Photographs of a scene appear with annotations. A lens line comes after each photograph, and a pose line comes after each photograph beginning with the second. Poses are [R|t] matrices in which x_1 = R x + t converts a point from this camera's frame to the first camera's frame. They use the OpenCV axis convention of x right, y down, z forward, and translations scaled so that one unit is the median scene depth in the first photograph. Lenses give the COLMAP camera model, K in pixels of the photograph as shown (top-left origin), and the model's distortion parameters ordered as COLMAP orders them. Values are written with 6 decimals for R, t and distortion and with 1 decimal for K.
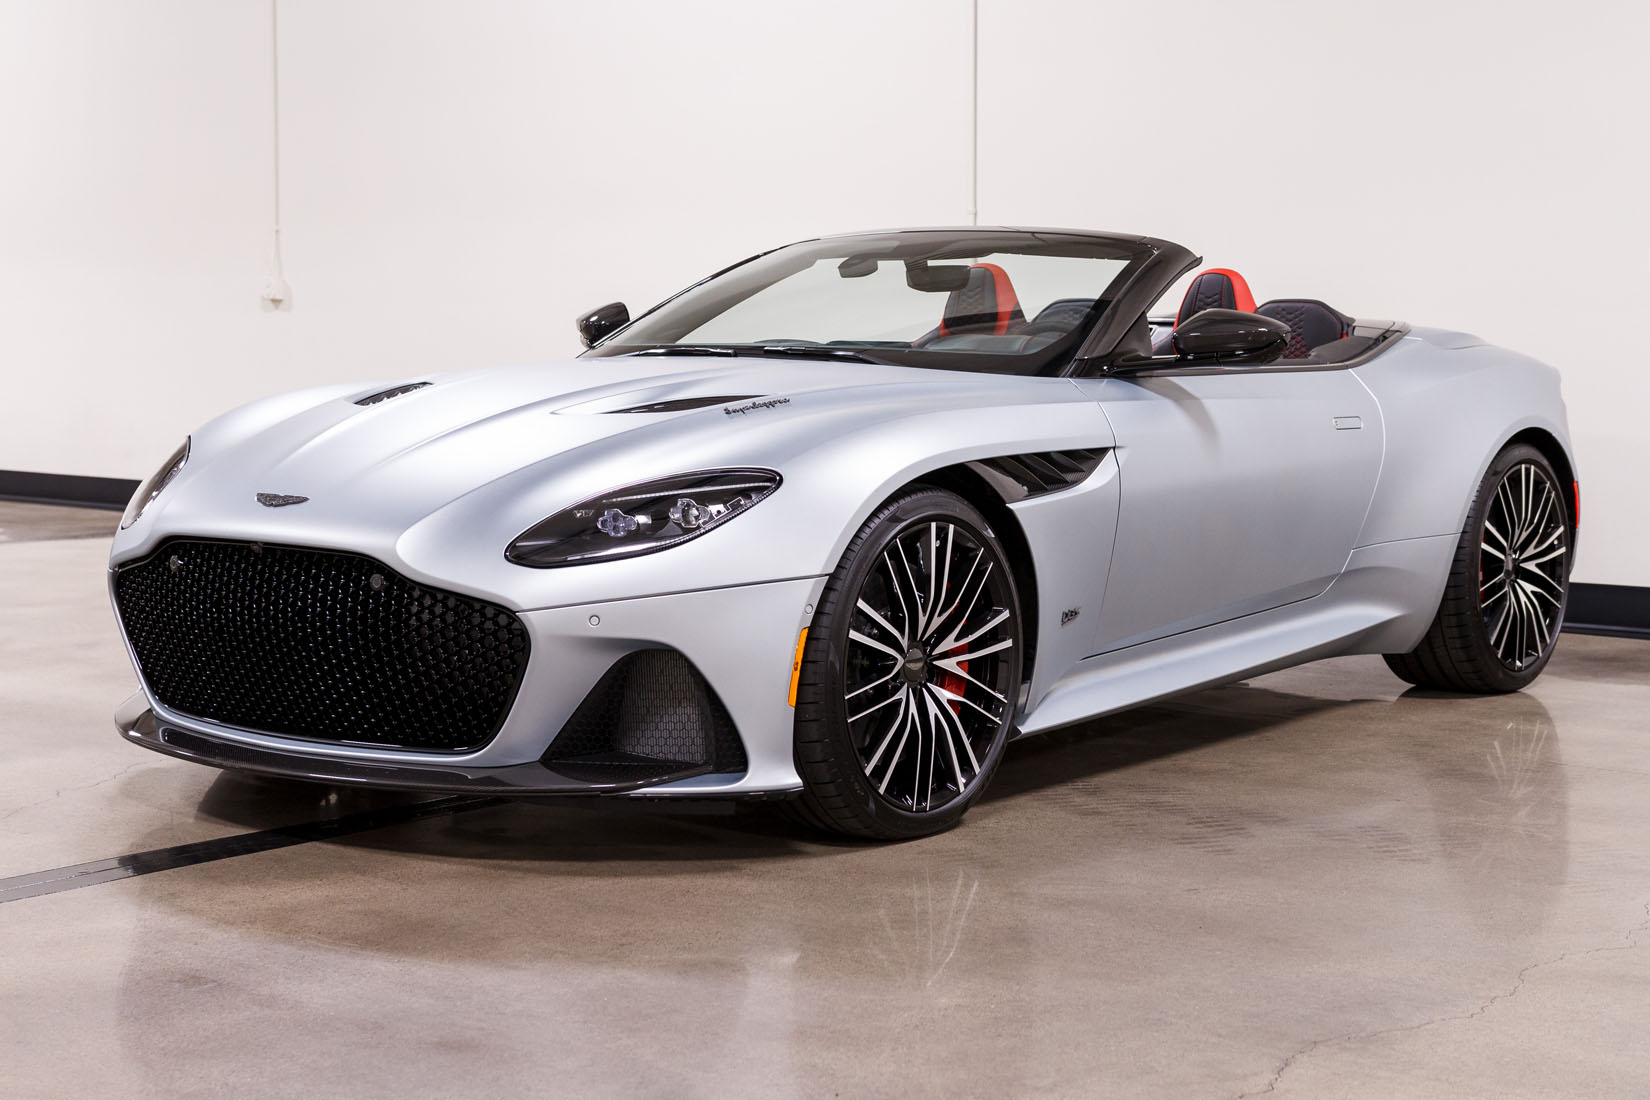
lens RADIAL K [[3030.1, 0, 779.4], [0, 3030.1, 550.4], [0, 0, 1]] dist [0.003528, -0.020840]
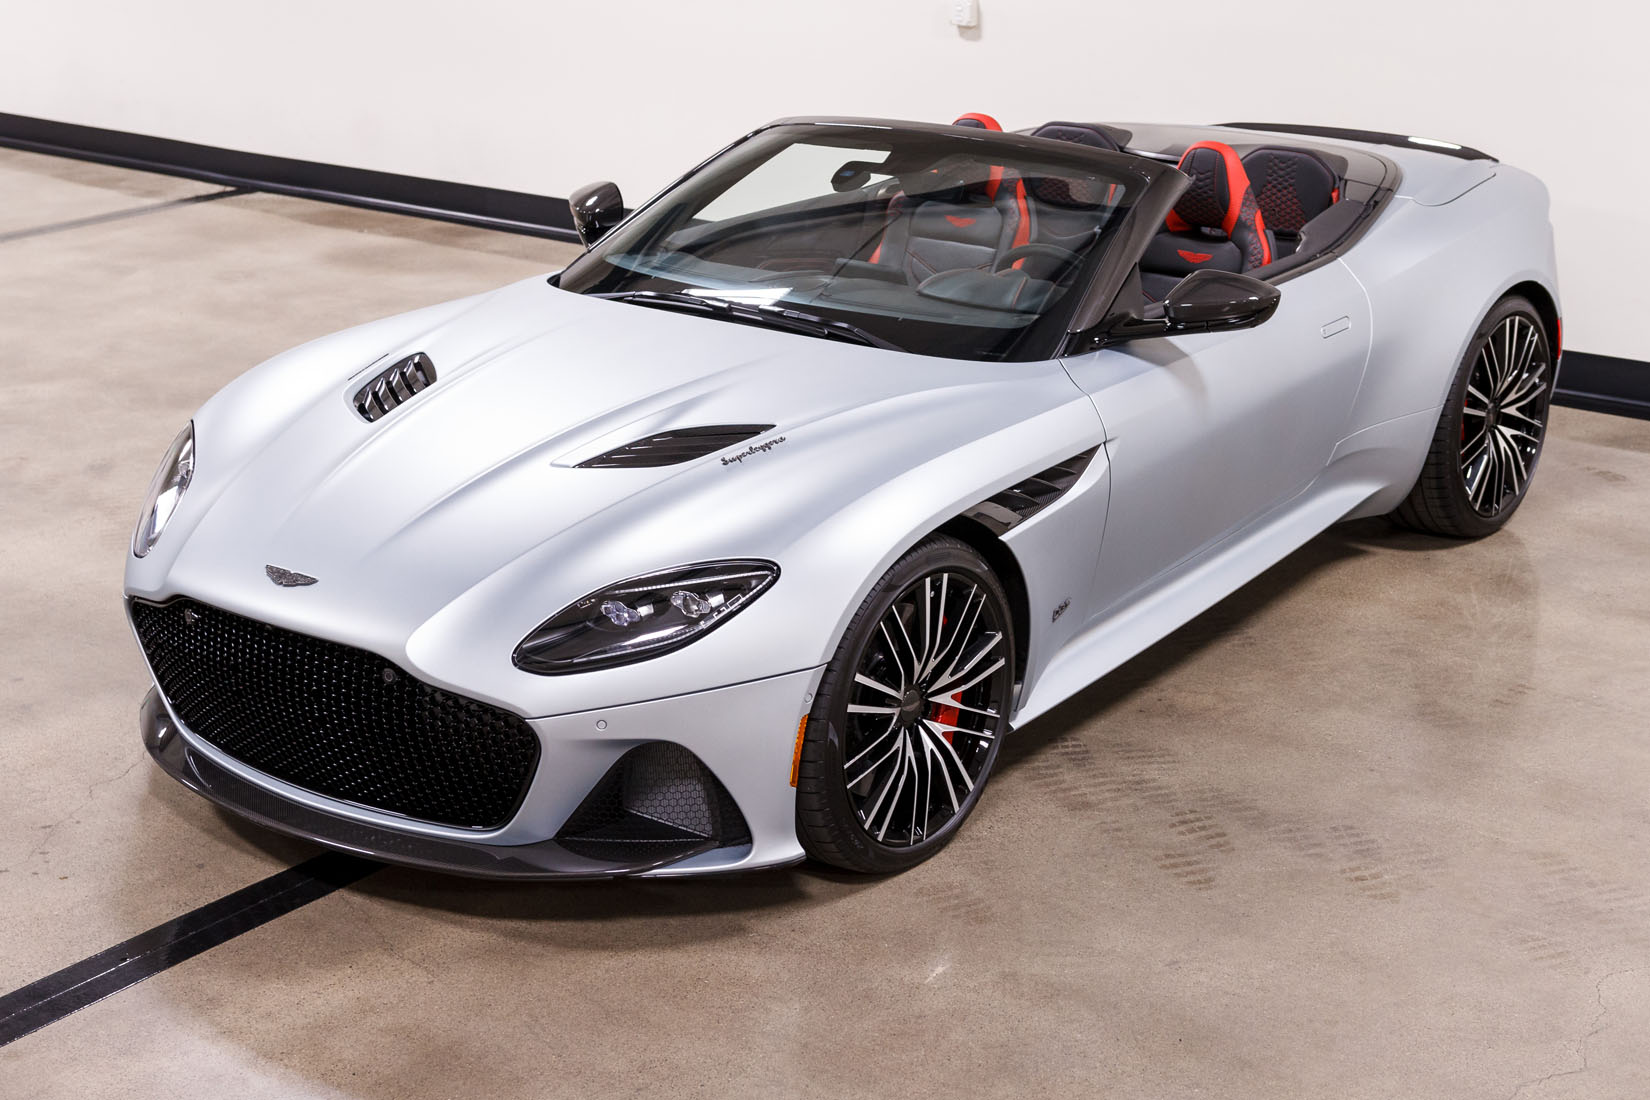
lens RADIAL K [[2967.1, 0, 825.0], [0, 2967.1, 550.0], [0, 0, 1]] dist [0.003907, -0.015636]
pose [[0.999741, -0.018837, 0.012789, 0.003244], [0.015145, 0.969601, 0.244223, -0.263373], [-0.017000, -0.243966, 0.969635, 0.027321]]
